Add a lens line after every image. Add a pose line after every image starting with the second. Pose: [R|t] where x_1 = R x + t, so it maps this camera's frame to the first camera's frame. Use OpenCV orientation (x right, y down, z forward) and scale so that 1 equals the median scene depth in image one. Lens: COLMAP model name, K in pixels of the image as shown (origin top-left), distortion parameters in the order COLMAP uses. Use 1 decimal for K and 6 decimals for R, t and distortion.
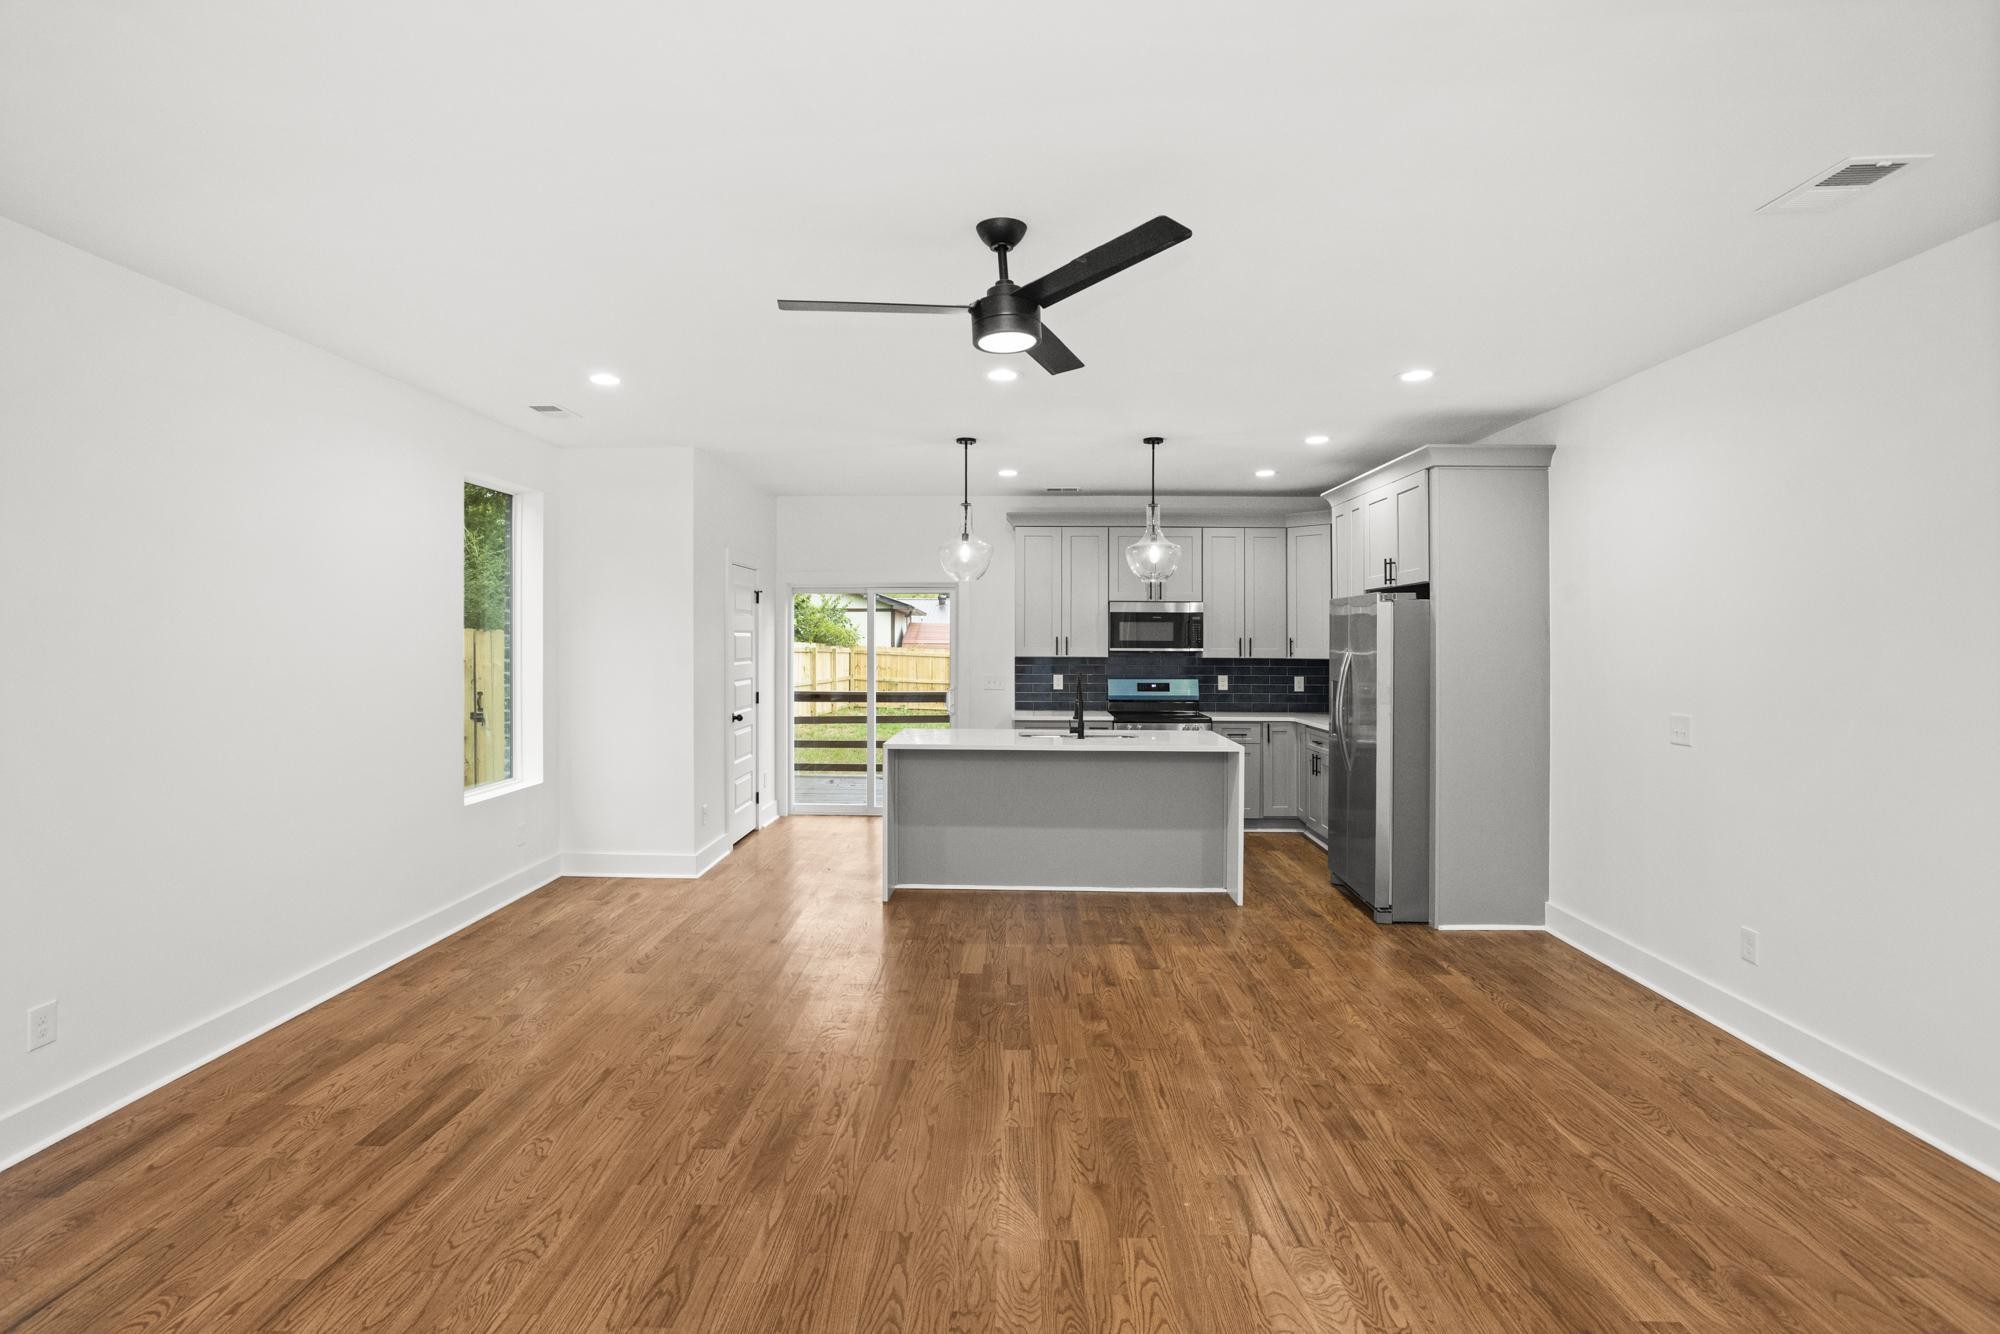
lens RADIAL K [[967.0, 0, 983.6], [0, 967.0, 654.3], [0, 0, 1]] dist [-0.059873, 0.034910]
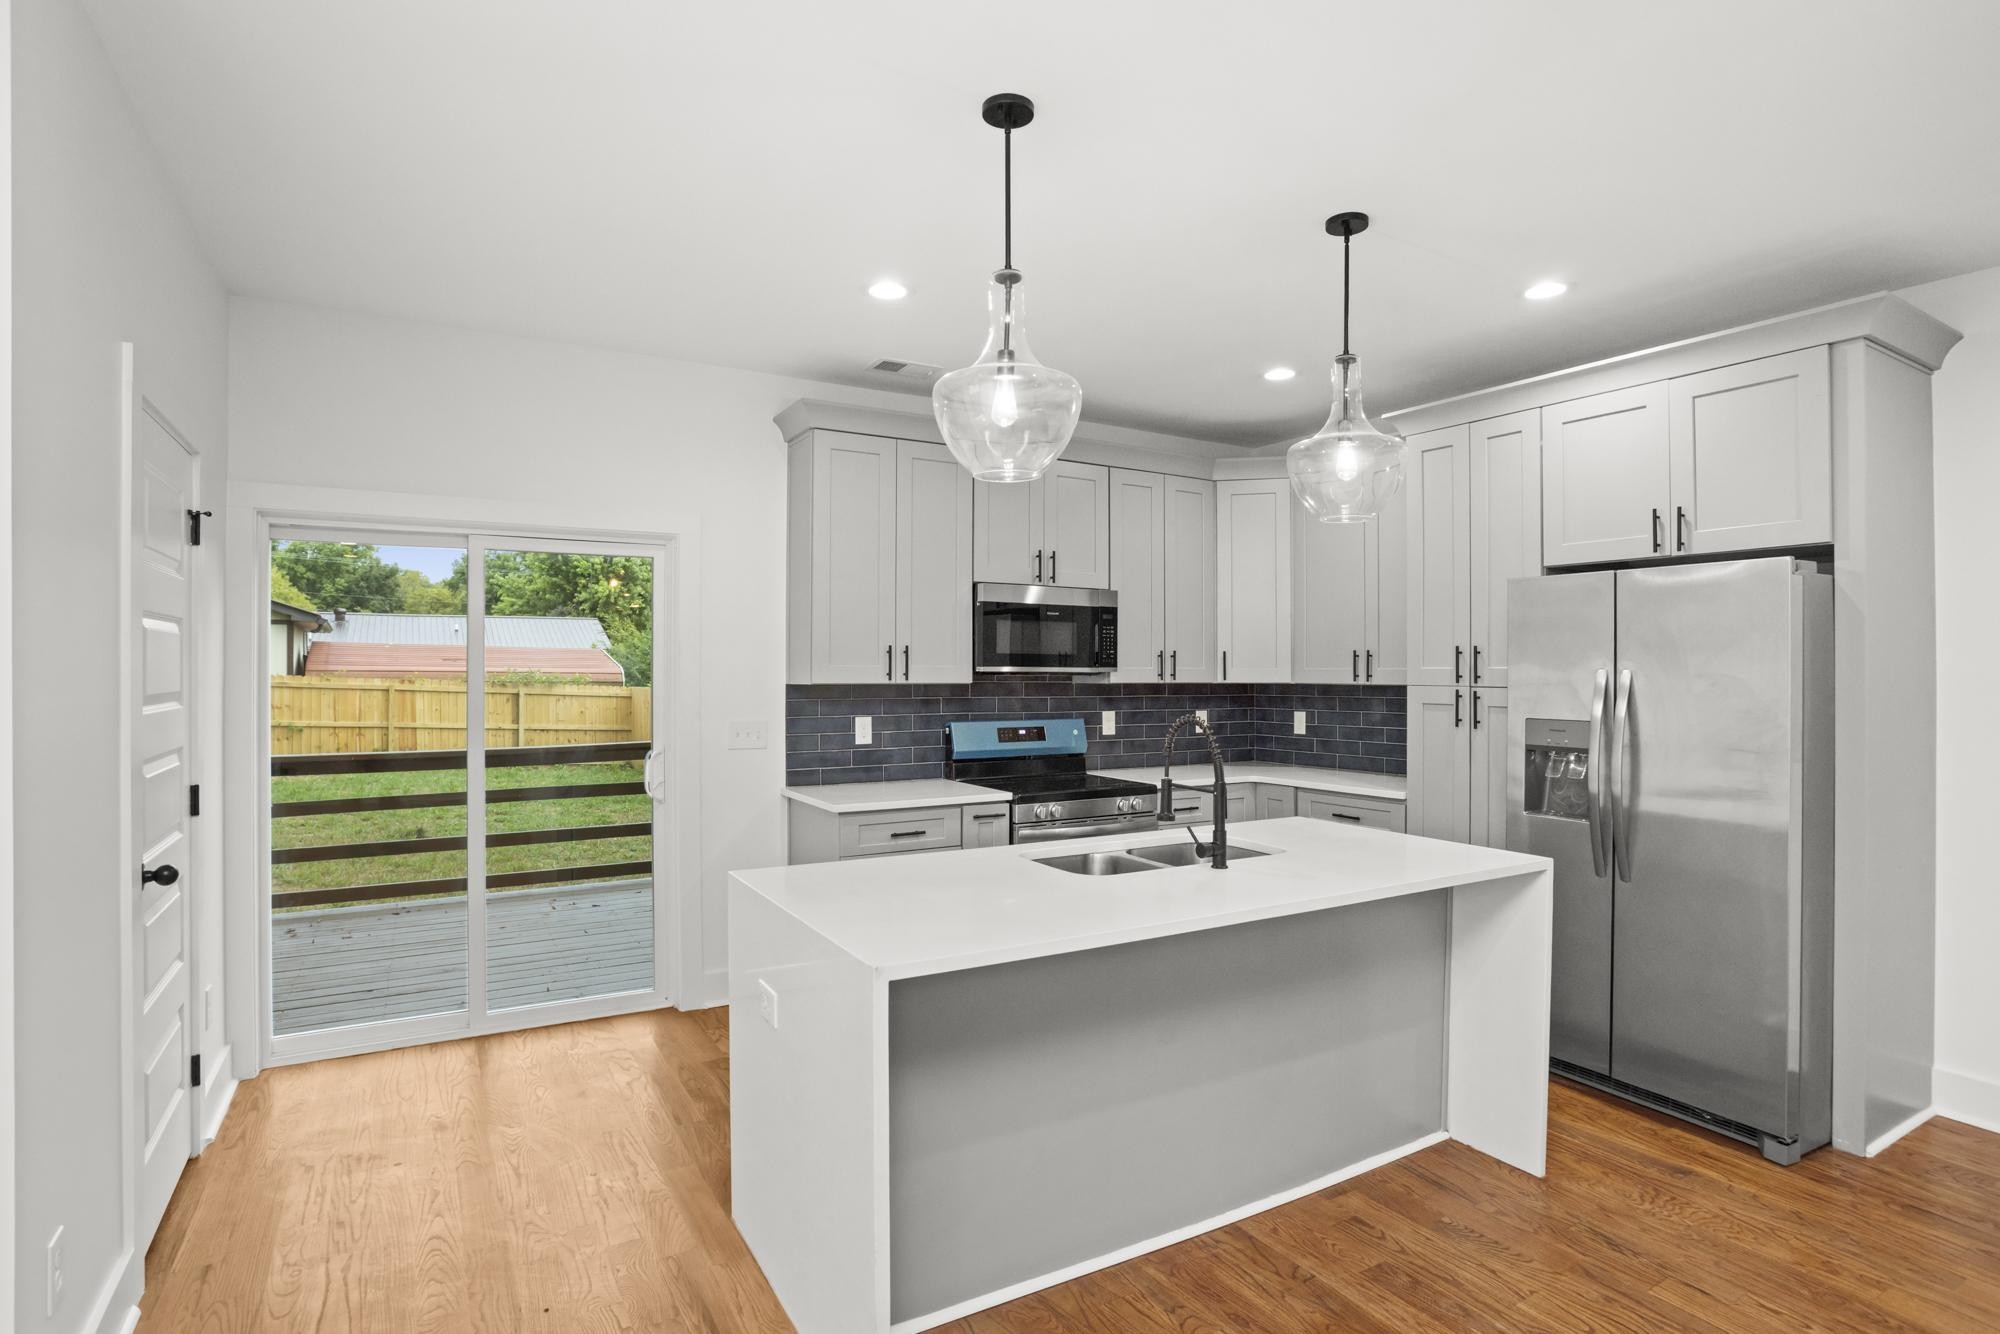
lens RADIAL K [[1008.3, 0, 1000.0], [0, 1008.3, 667.0], [0, 0, 1]] dist [-0.043071, 0.001050]
pose [[0.842028, -0.000152, 0.539434, -0.212575], [0.008751, 0.999872, -0.013378, 0.001556], [-0.539363, 0.015986, 0.841922, 0.621603]]
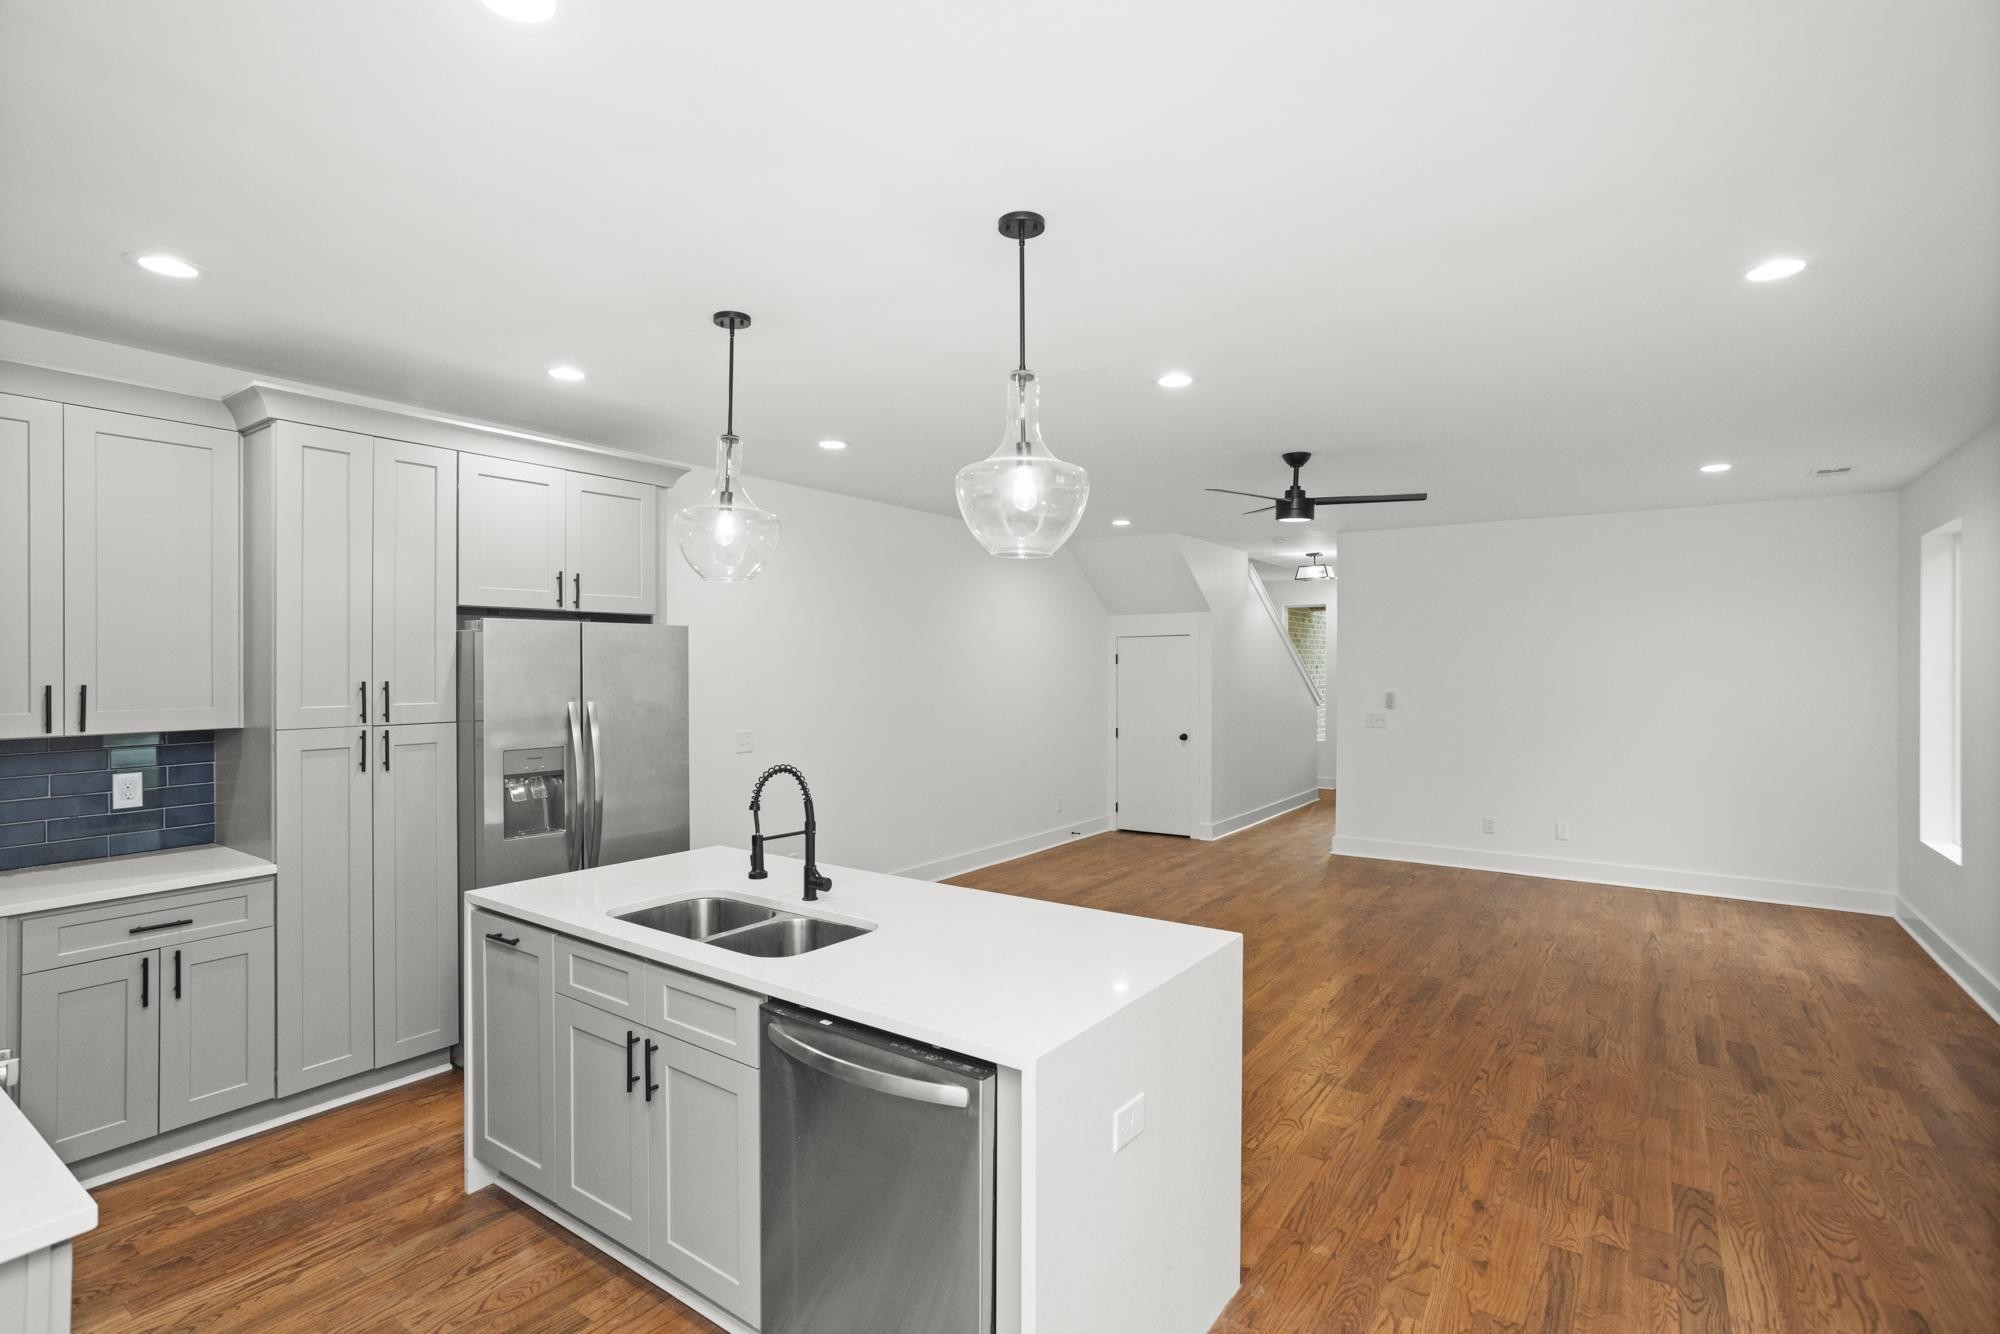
lens RADIAL K [[967.0, 0, 983.6], [0, 967.0, 654.3], [0, 0, 1]] dist [-0.059873, 0.034910]
pose [[-0.834373, 0.002603, 0.551195, -0.217011], [0.006190, 0.999970, 0.004648, -0.033484], [-0.551166, 0.007290, -0.834364, 1.253976]]
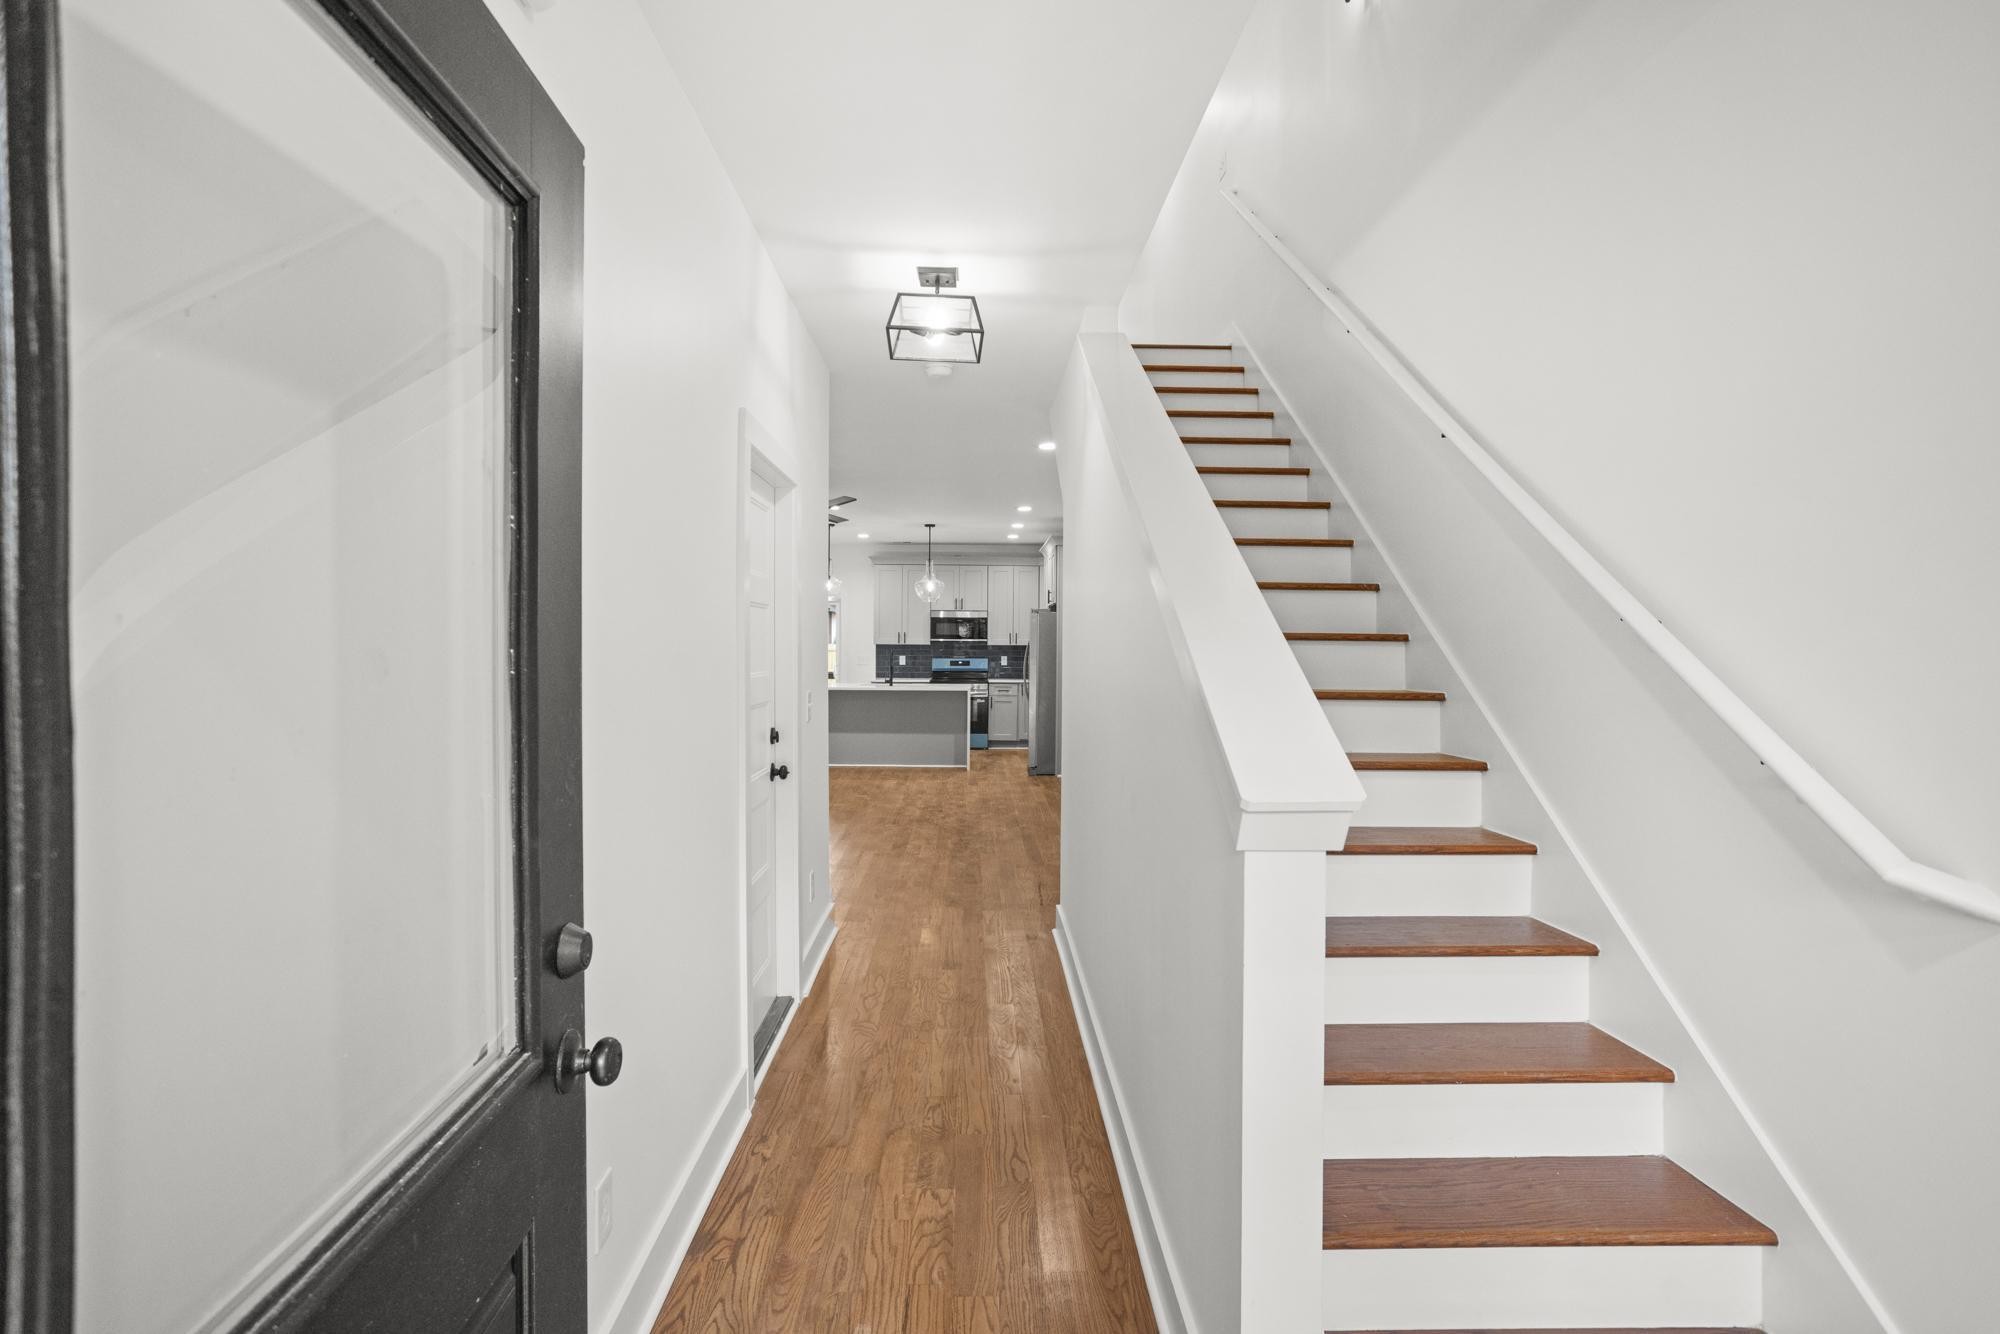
lens RADIAL K [[967.0, 0, 983.6], [0, 967.0, 654.3], [0, 0, 1]] dist [-0.059873, 0.034910]
pose [[0.998931, 0.000601, 0.046232, 0.178262], [-0.000577, 1.000000, -0.000532, 0.025172], [-0.046232, 0.000505, 0.998931, -0.799379]]
